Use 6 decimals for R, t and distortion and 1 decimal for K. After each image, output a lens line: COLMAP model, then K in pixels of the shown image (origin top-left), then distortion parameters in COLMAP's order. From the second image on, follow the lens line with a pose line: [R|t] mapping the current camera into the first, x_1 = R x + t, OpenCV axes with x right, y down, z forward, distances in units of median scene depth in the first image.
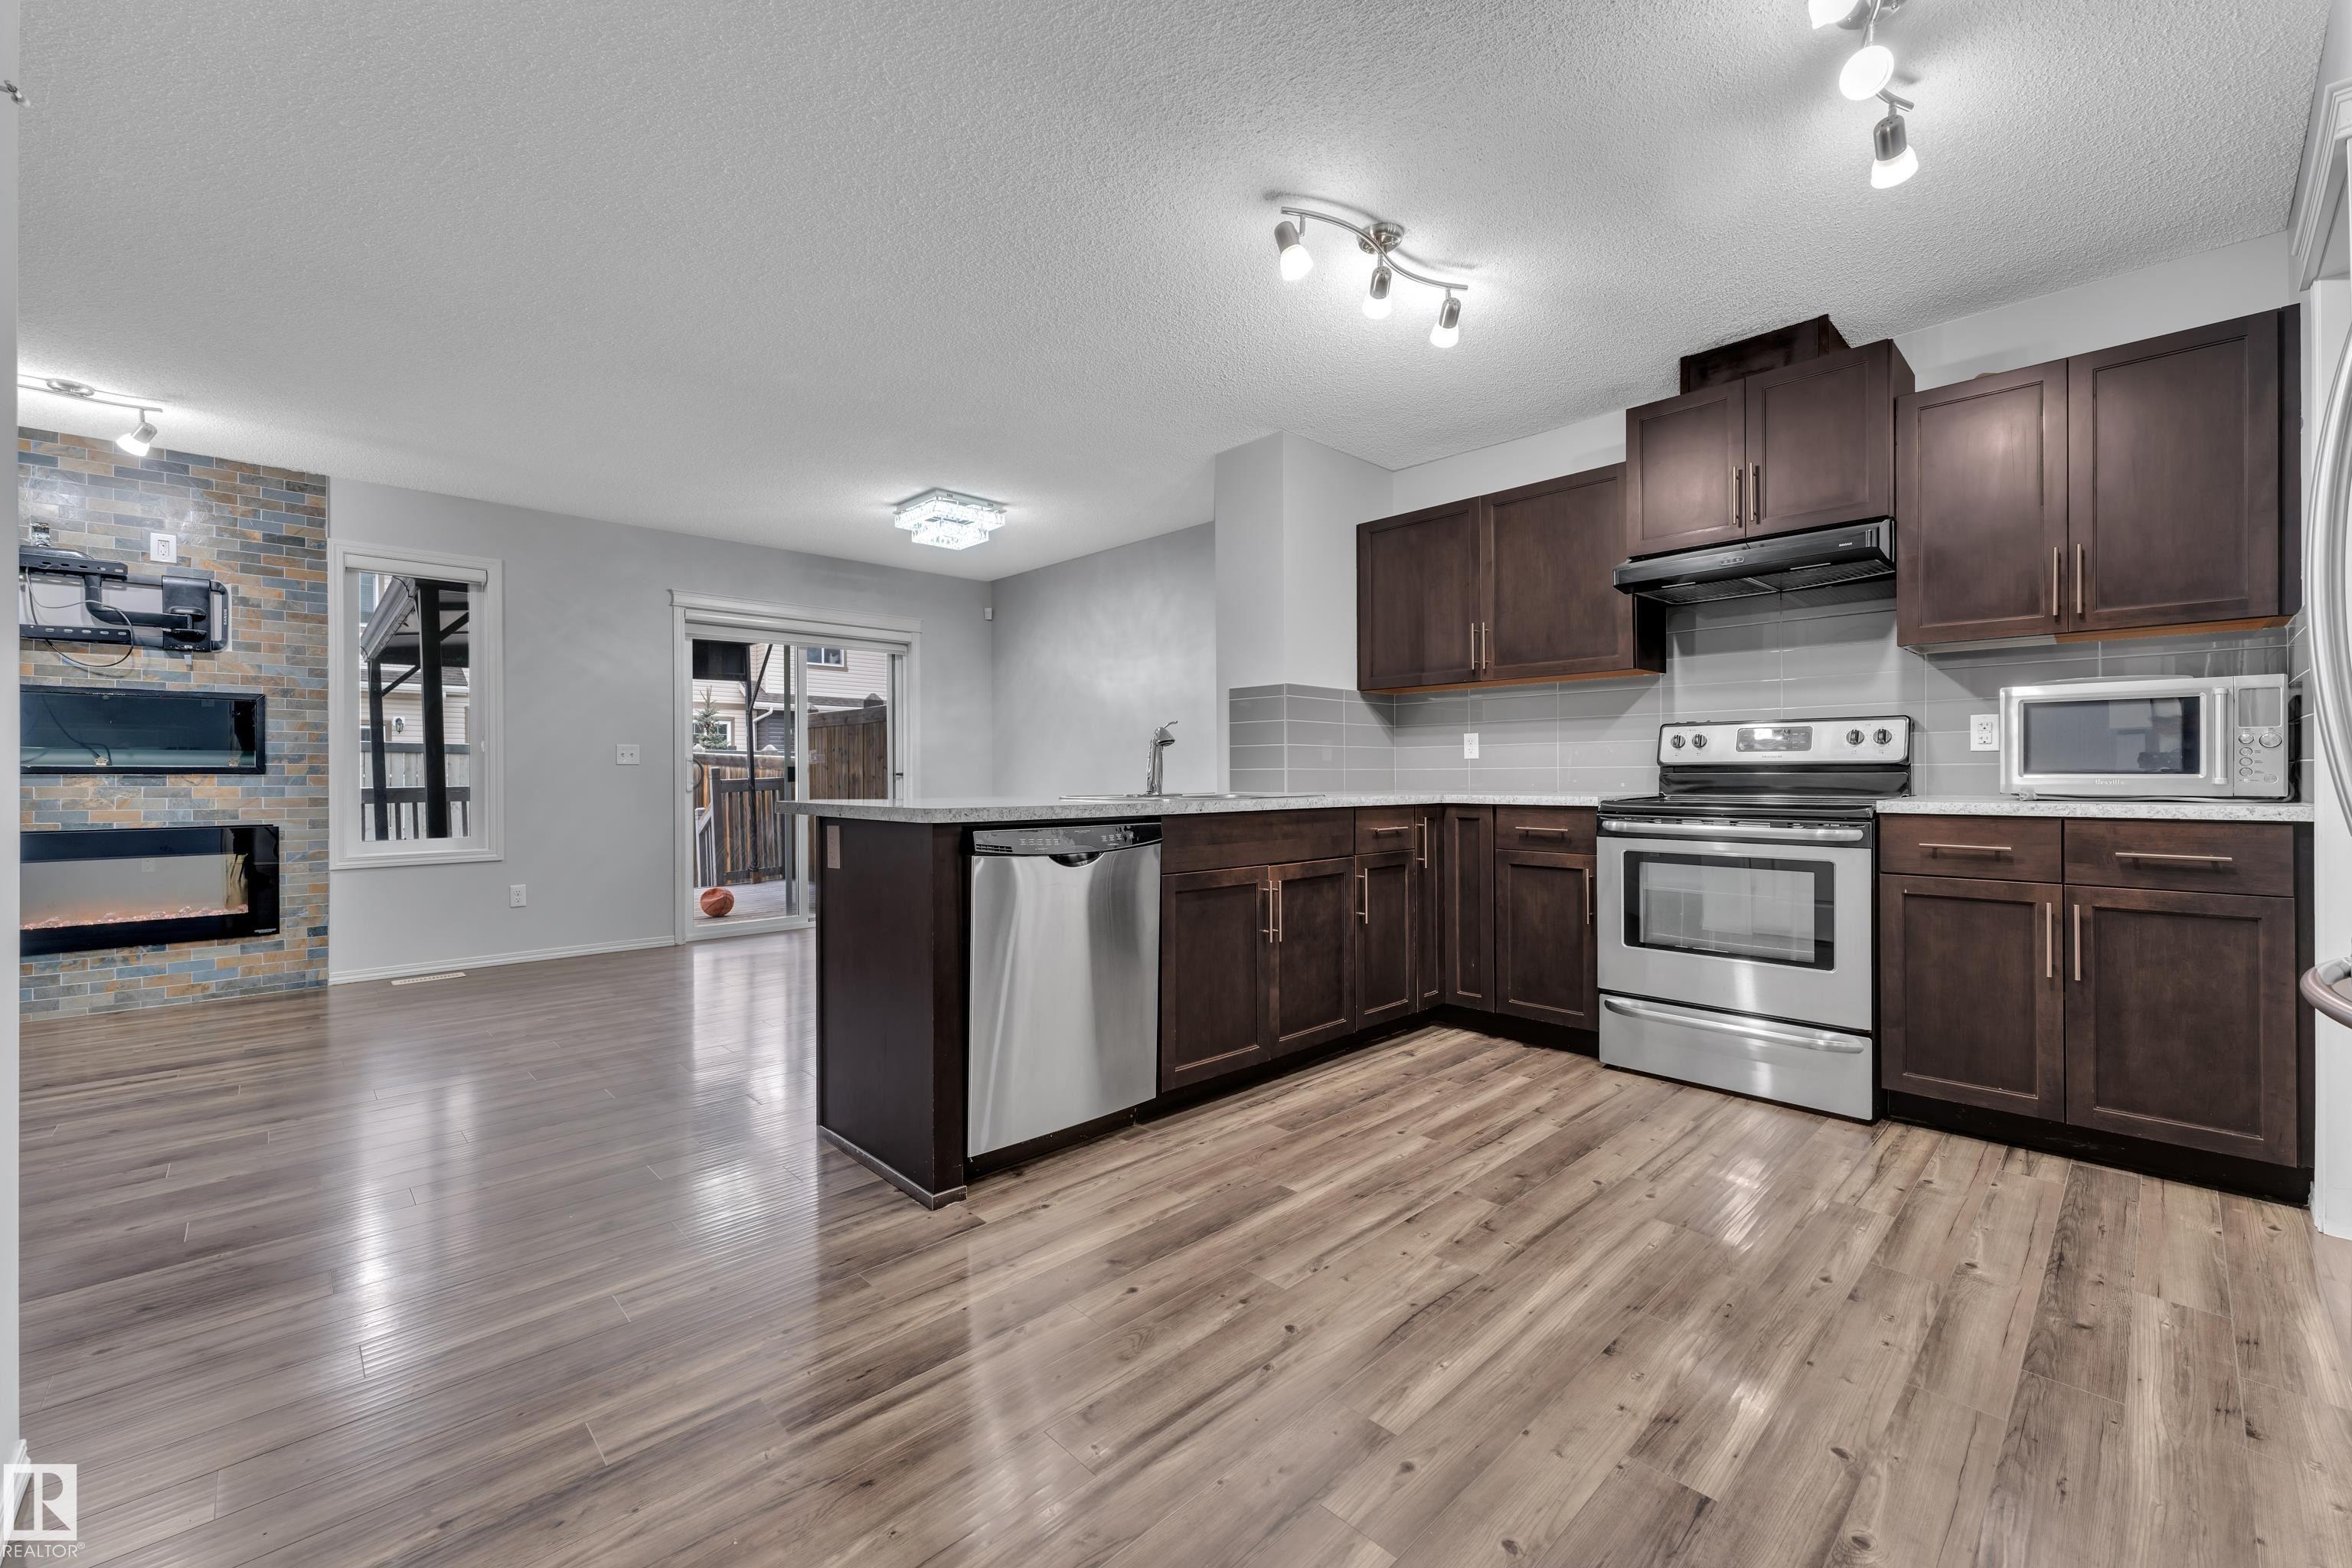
lens RADIAL K [[952.6, 0, 1165.8], [0, 952.6, 775.0], [0, 0, 1]] dist [0.001487, 0.000821]
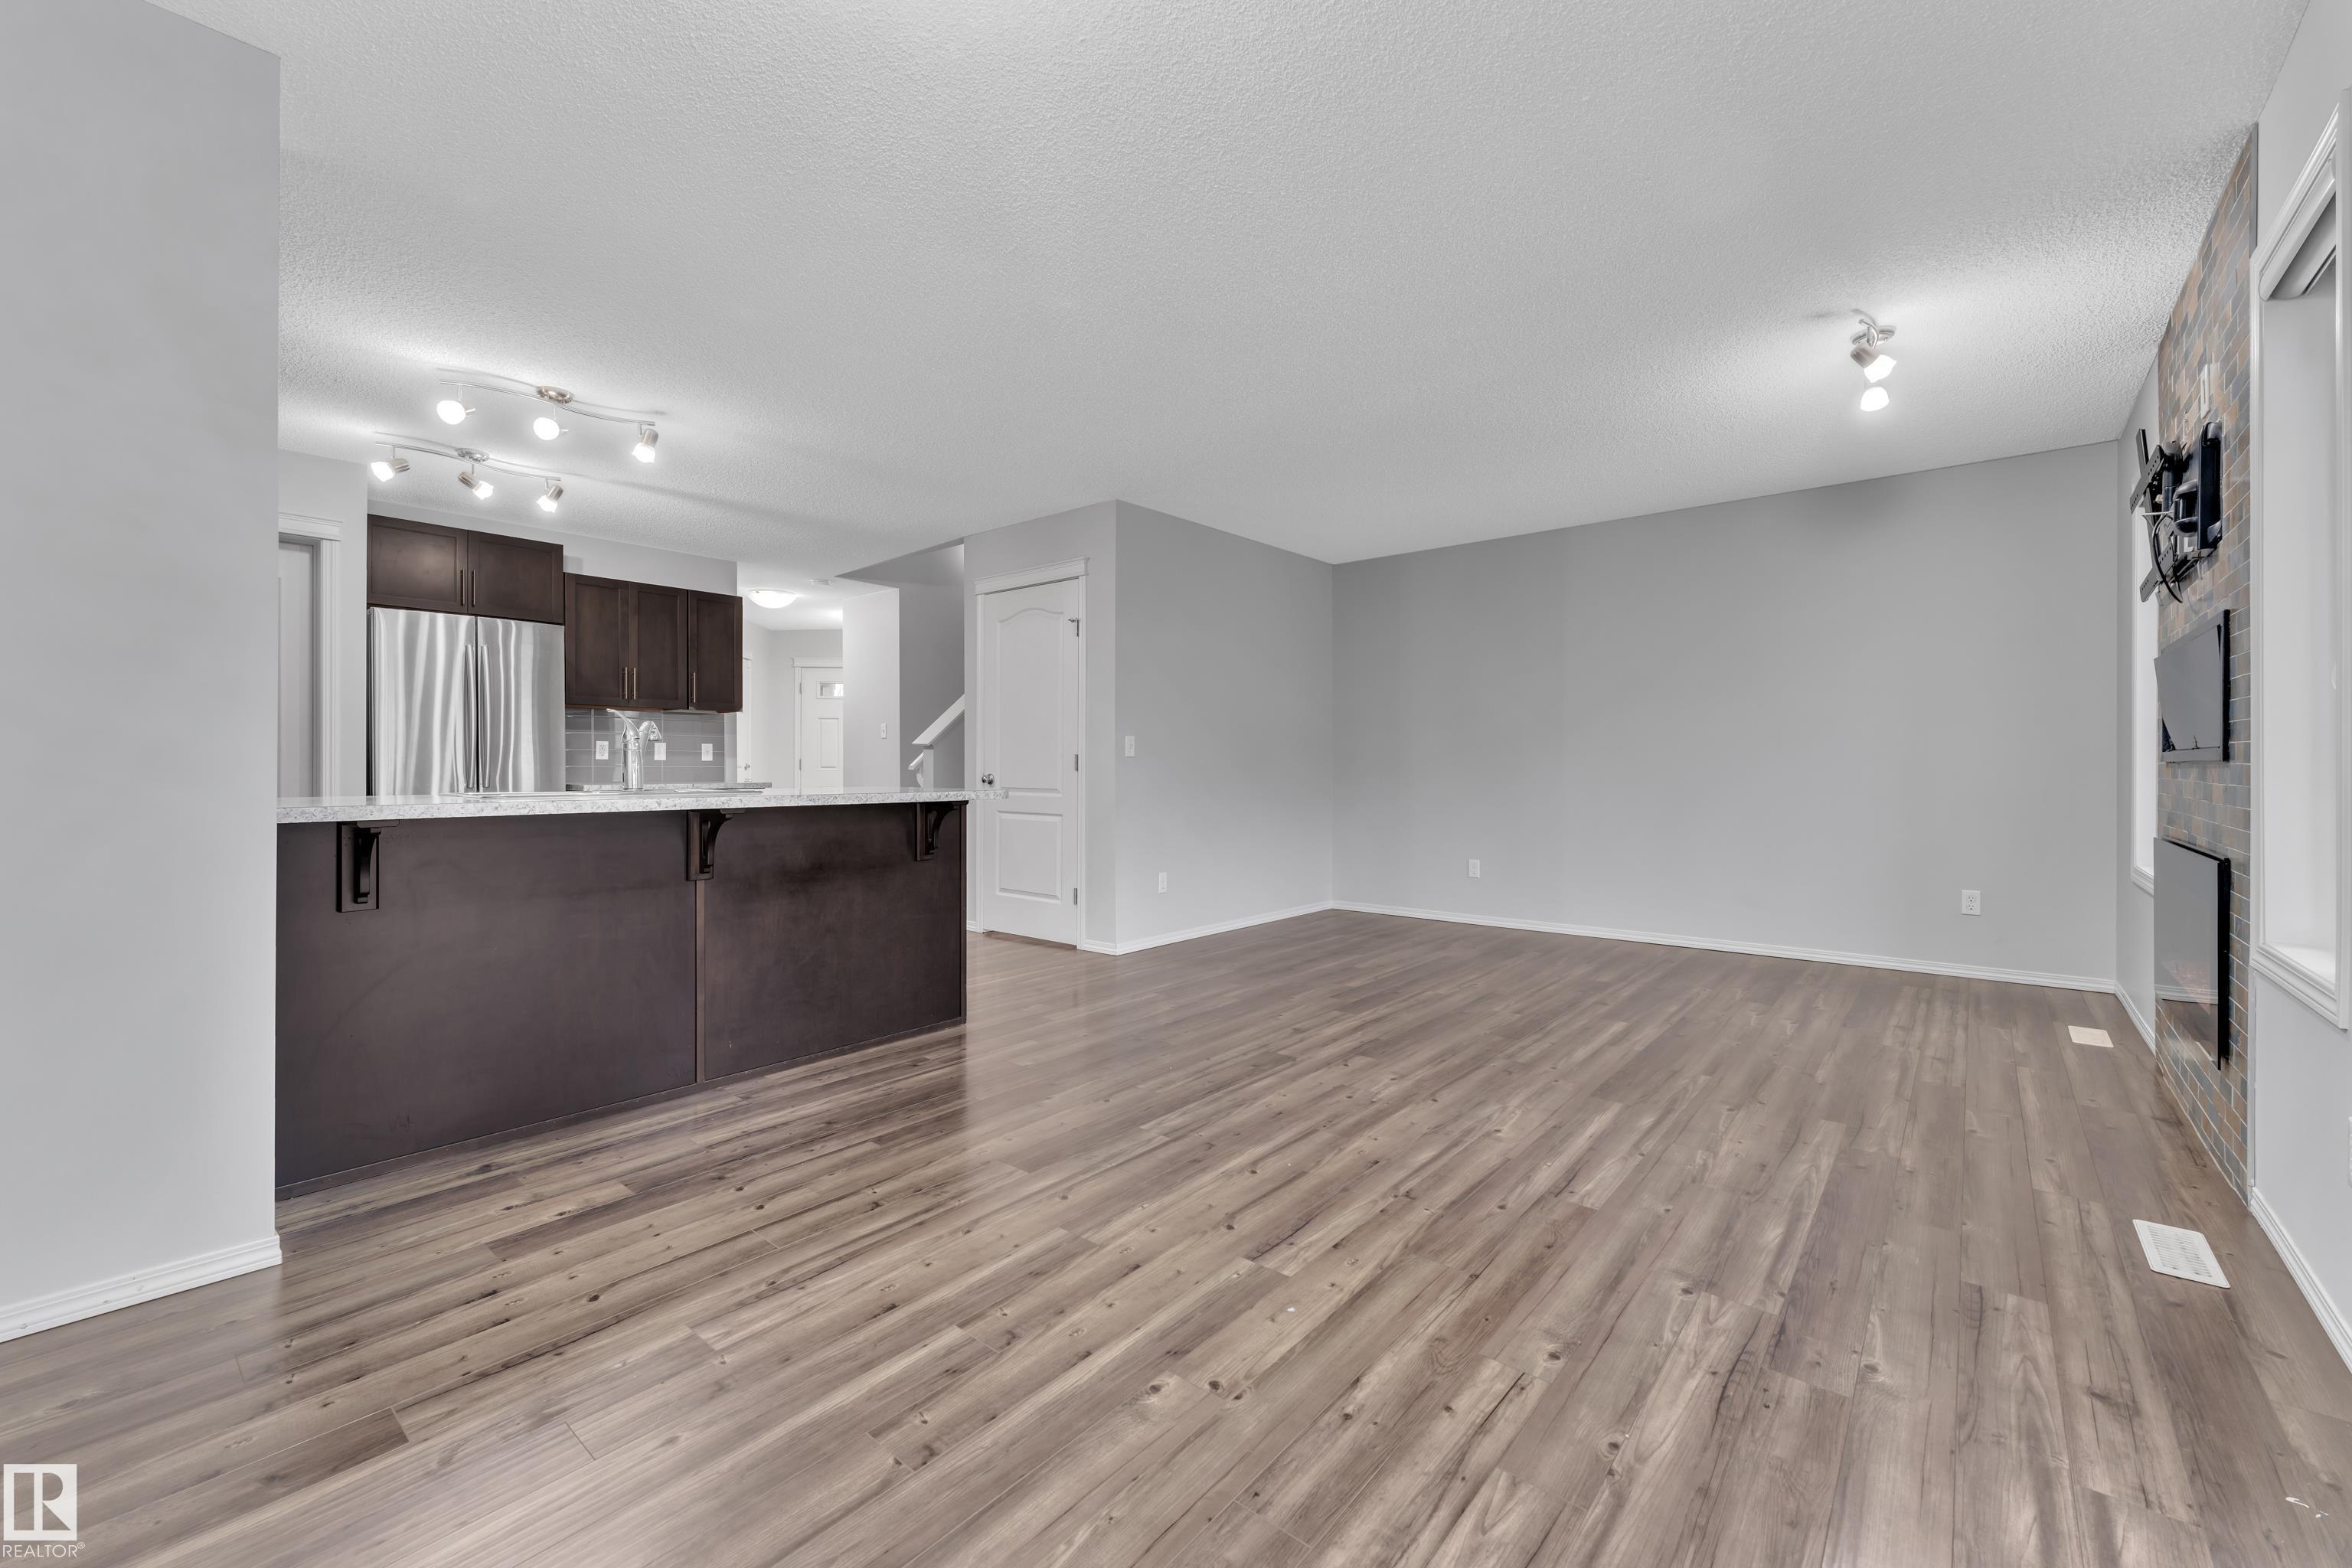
lens RADIAL K [[949.2, 0, 1176.8], [0, 949.2, 777.1], [0, 0, 1]] dist [-0.000893, 0.000974]
pose [[-0.993593, 0.005984, -0.112862, -0.331924], [0.004955, 0.999944, 0.009396, 0.000382], [0.112912, 0.008777, -0.993566, 1.552490]]
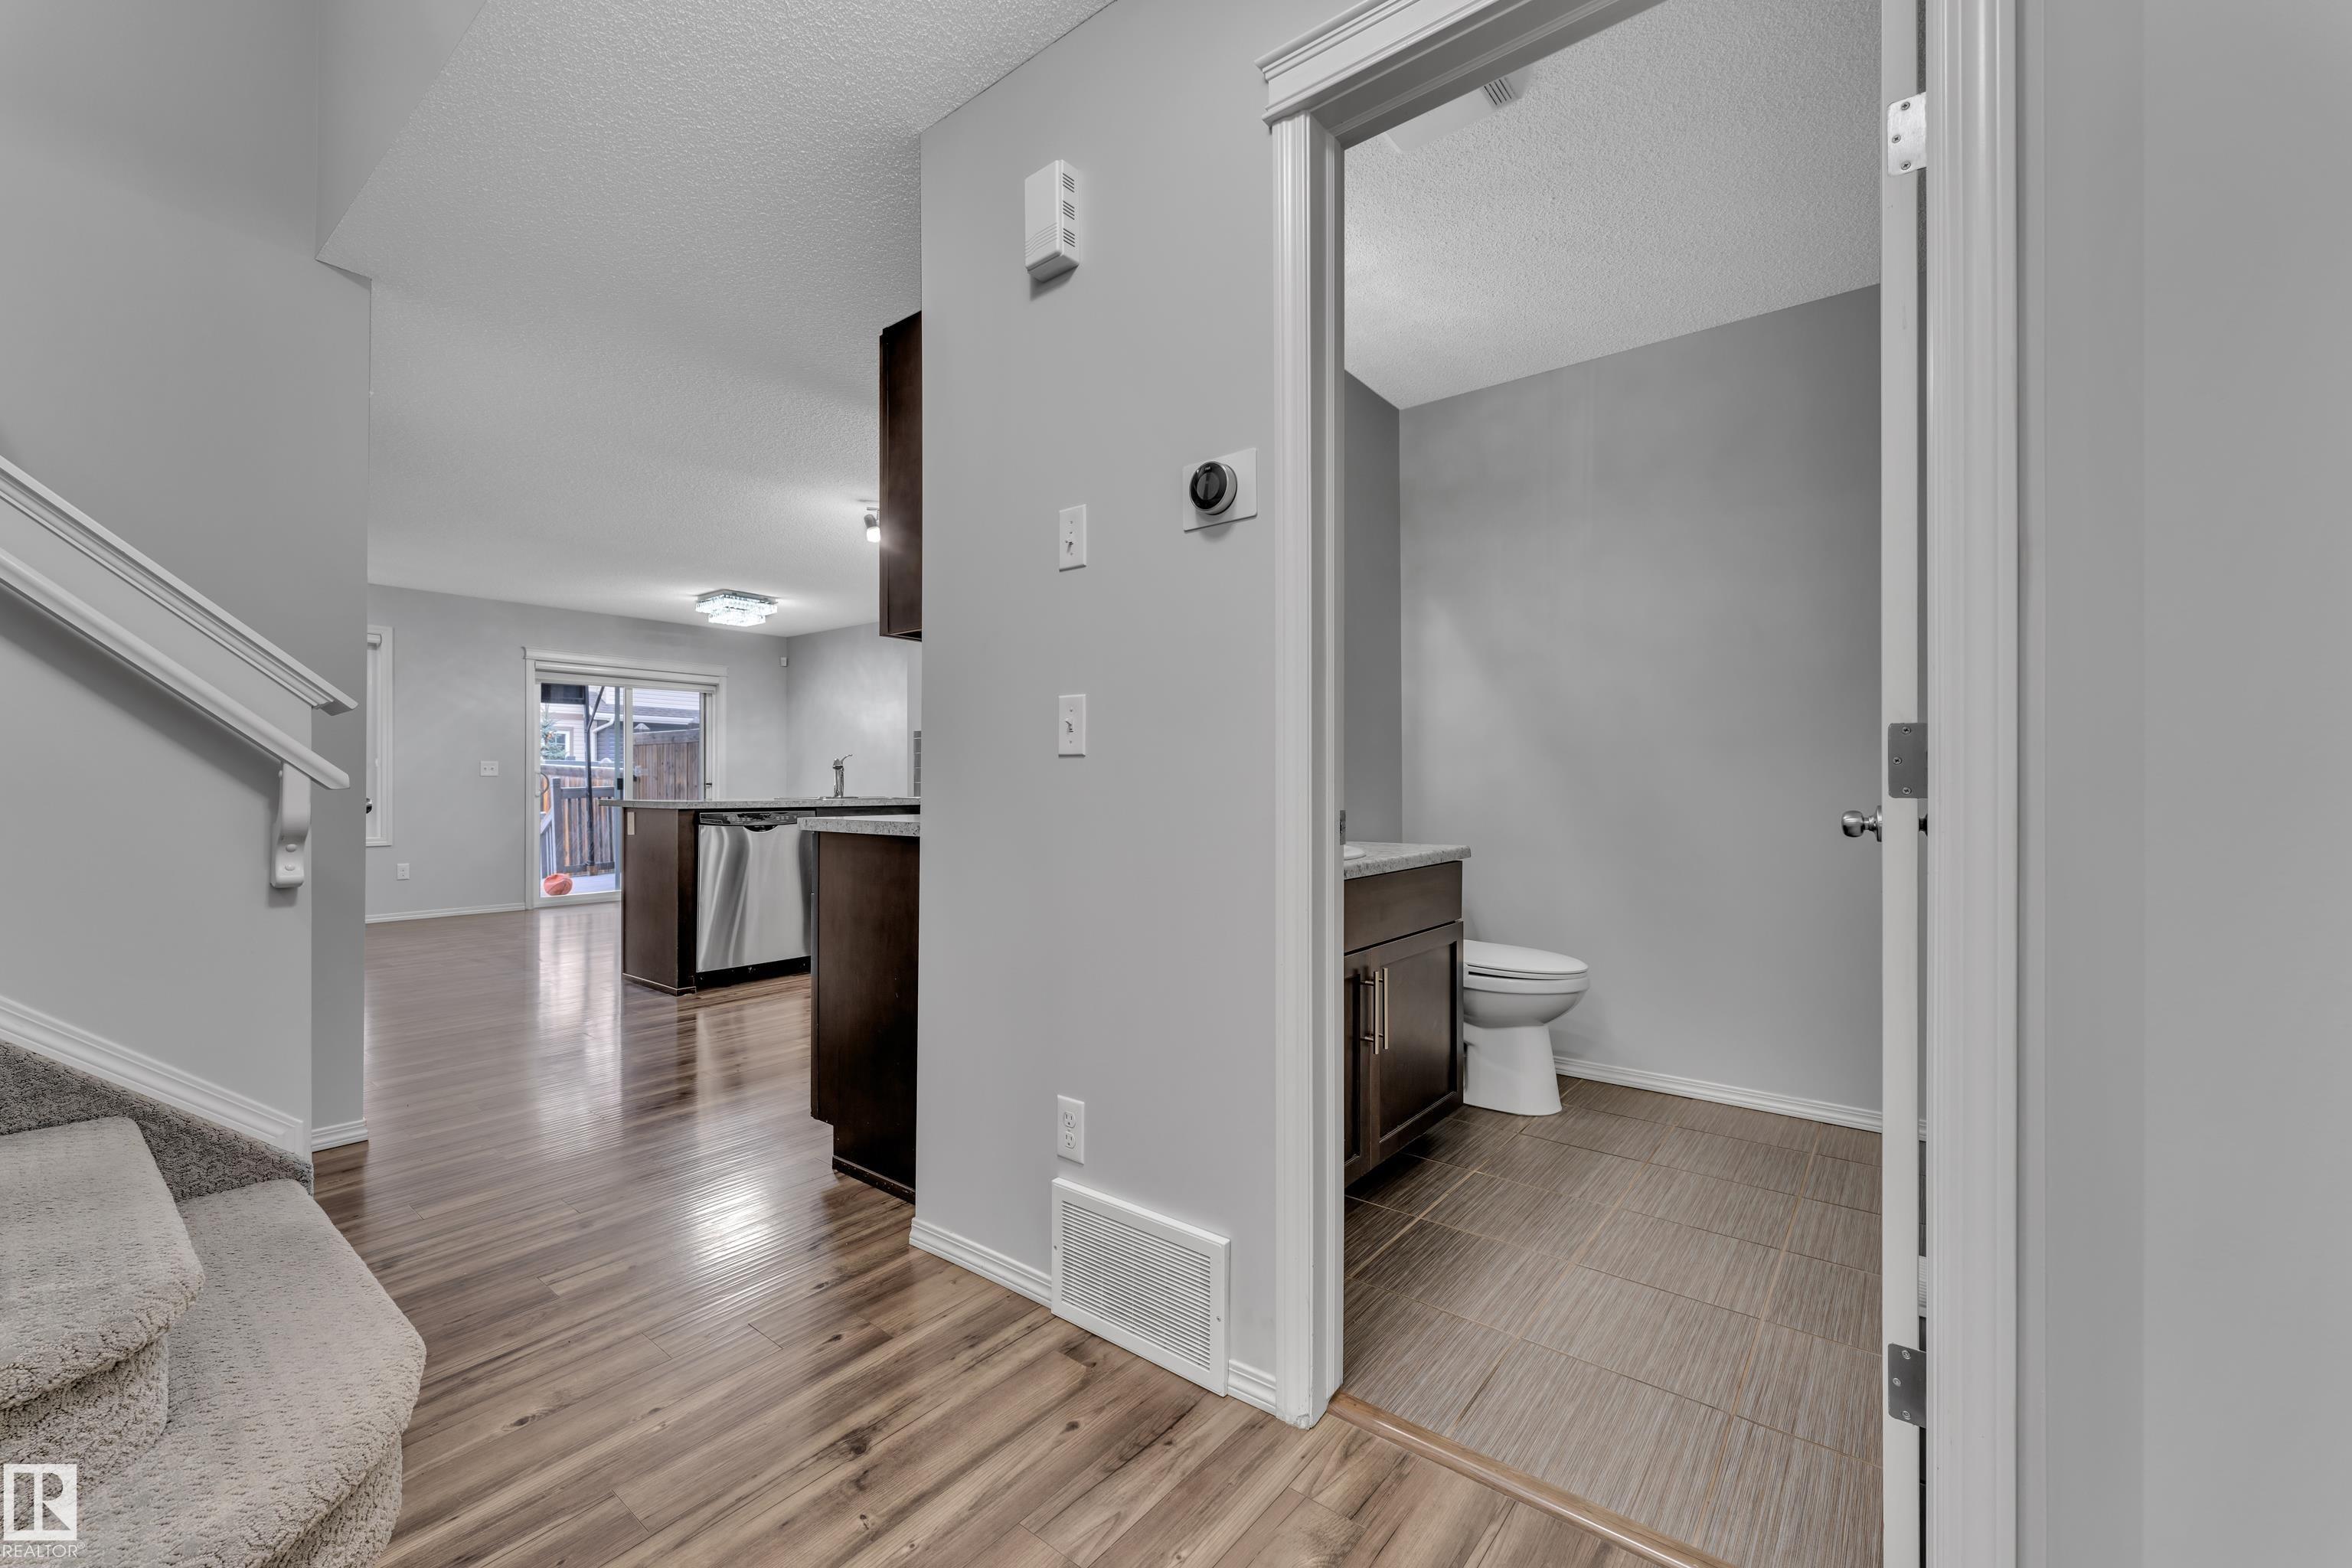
lens RADIAL K [[949.2, 0, 1176.8], [0, 949.2, 780.1], [0, 0, 1]] dist [-0.000893, 0.000974]
pose [[0.989927, 0.005158, 0.141484, 0.283243], [-0.004416, 0.999975, -0.005557, -0.002650], [-0.141509, 0.004876, 0.989925, -0.631044]]
